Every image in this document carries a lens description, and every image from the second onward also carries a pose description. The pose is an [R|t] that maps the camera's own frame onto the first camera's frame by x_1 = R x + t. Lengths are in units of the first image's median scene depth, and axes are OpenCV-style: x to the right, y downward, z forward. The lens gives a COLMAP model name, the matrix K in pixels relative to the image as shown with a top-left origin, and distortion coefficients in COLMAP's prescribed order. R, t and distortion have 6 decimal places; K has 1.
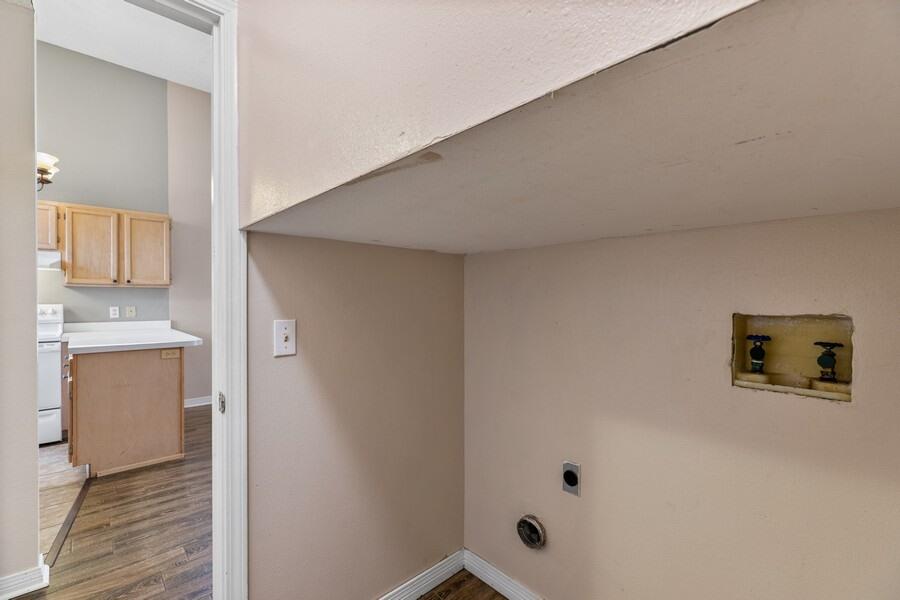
lens RADIAL K [[409.4, 0, 454.1], [0, 409.4, 301.9], [0, 0, 1]] dist [0.003827, 0.000162]
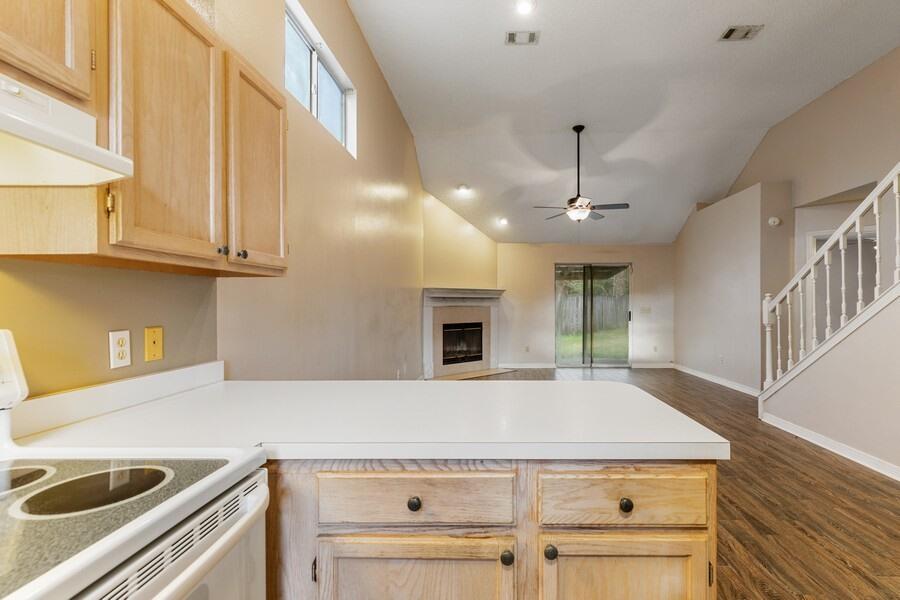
lens RADIAL K [[409.4, 0, 483.1], [0, 409.4, 306.1], [0, 0, 1]] dist [0.003827, 0.000162]
pose [[0.702338, 0.002729, 0.711839, -0.855840], [-0.003671, 0.999993, -0.000213, -0.008109], [-0.711834, -0.002464, 0.702343, 0.589447]]
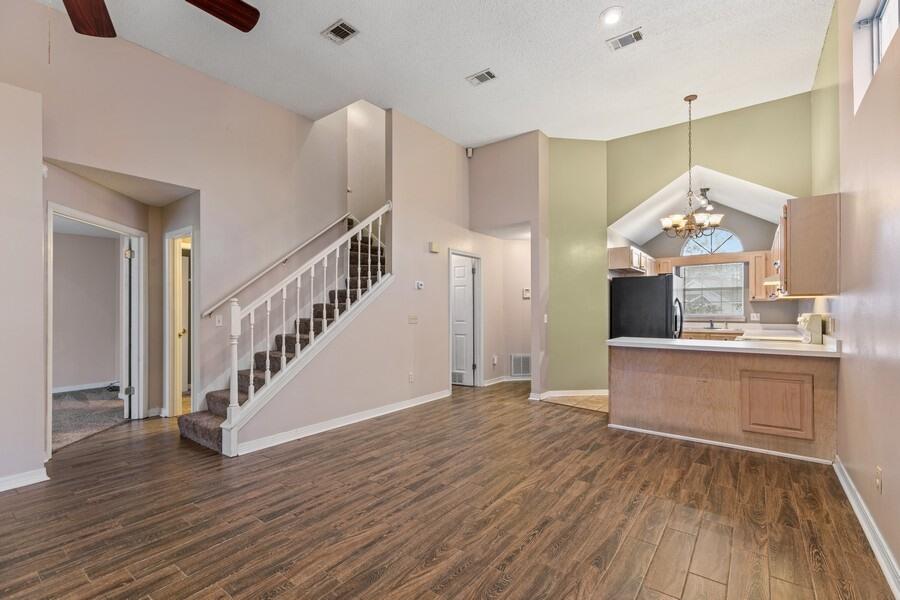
lens RADIAL K [[405.0, 0, 452.2], [0, 405.0, 305.9], [0, 0, 1]] dist [0.002866, 0.000219]
pose [[-0.983661, 0.010048, -0.179751, 0.059079], [0.011539, 0.999907, -0.007251, -0.015982], [0.179662, -0.009206, -0.983685, 1.666500]]
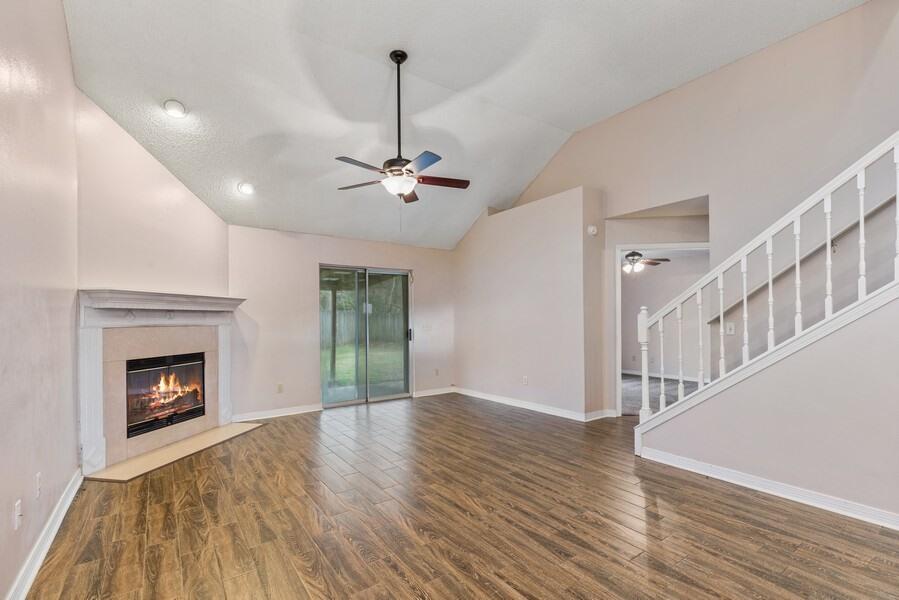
lens RADIAL K [[409.0, 0, 445.7], [0, 409.0, 320.1], [0, 0, 1]] dist [0.003827, 0.000162]
pose [[0.136749, 0.004454, 0.990596, -0.555074], [0.006029, 0.999968, -0.005328, -0.011121], [-0.990587, 0.006701, 0.136718, 1.086631]]
